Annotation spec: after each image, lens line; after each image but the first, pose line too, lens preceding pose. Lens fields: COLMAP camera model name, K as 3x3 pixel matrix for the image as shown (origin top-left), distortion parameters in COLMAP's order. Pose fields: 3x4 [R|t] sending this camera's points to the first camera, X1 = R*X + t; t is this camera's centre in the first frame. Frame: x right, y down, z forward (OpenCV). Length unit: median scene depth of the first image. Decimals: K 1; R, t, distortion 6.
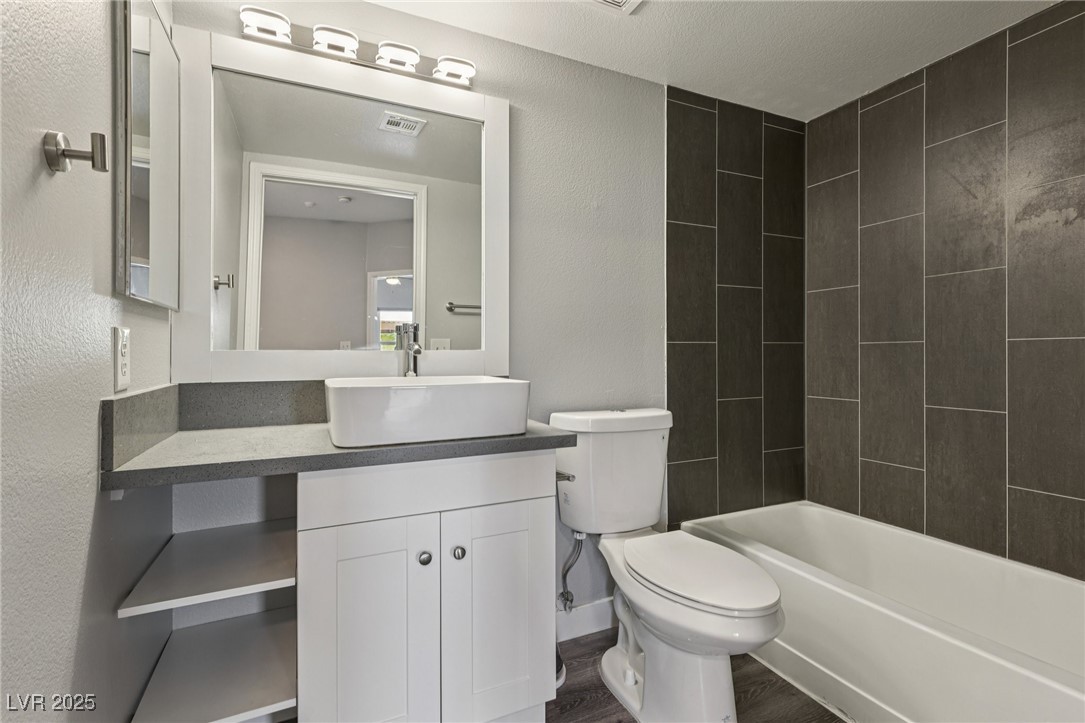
lens RADIAL K [[509.6, 0, 563.6], [0, 509.6, 357.5], [0, 0, 1]] dist [-0.006540, 0.002557]
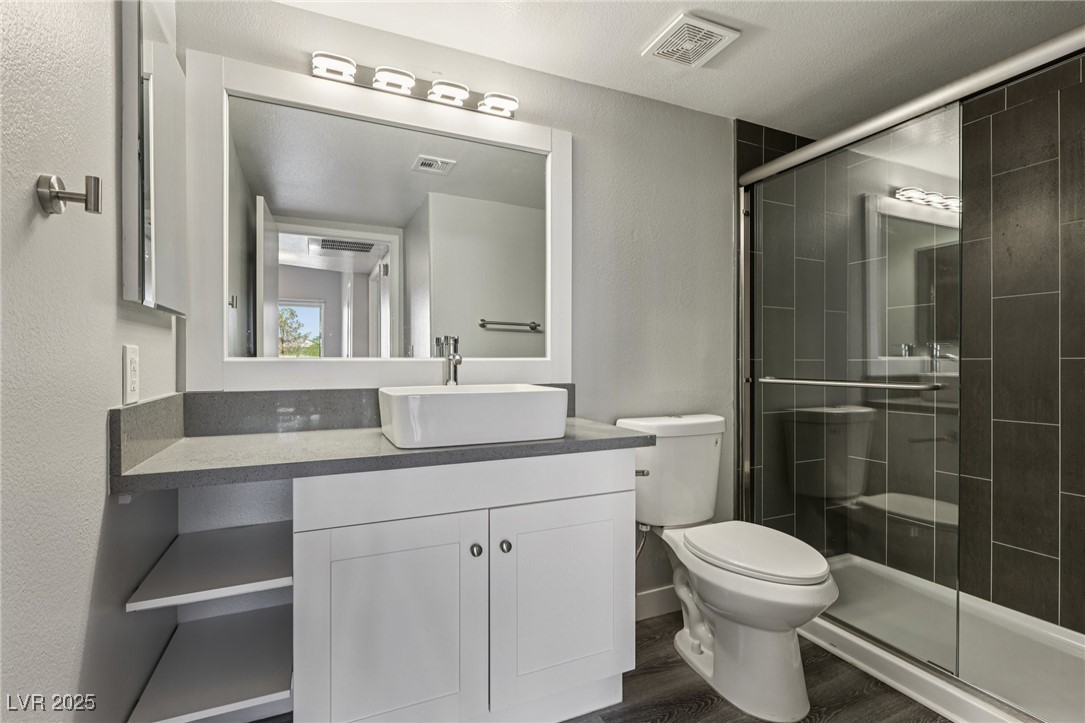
lens RADIAL K [[509.6, 0, 488.2], [0, 509.6, 372.1], [0, 0, 1]] dist [-0.006540, 0.002557]
pose [[0.998908, -0.003068, -0.046613, -0.185654], [0.003477, 0.999956, 0.008679, 0.000612], [0.046584, -0.008832, 0.998875, -0.087448]]
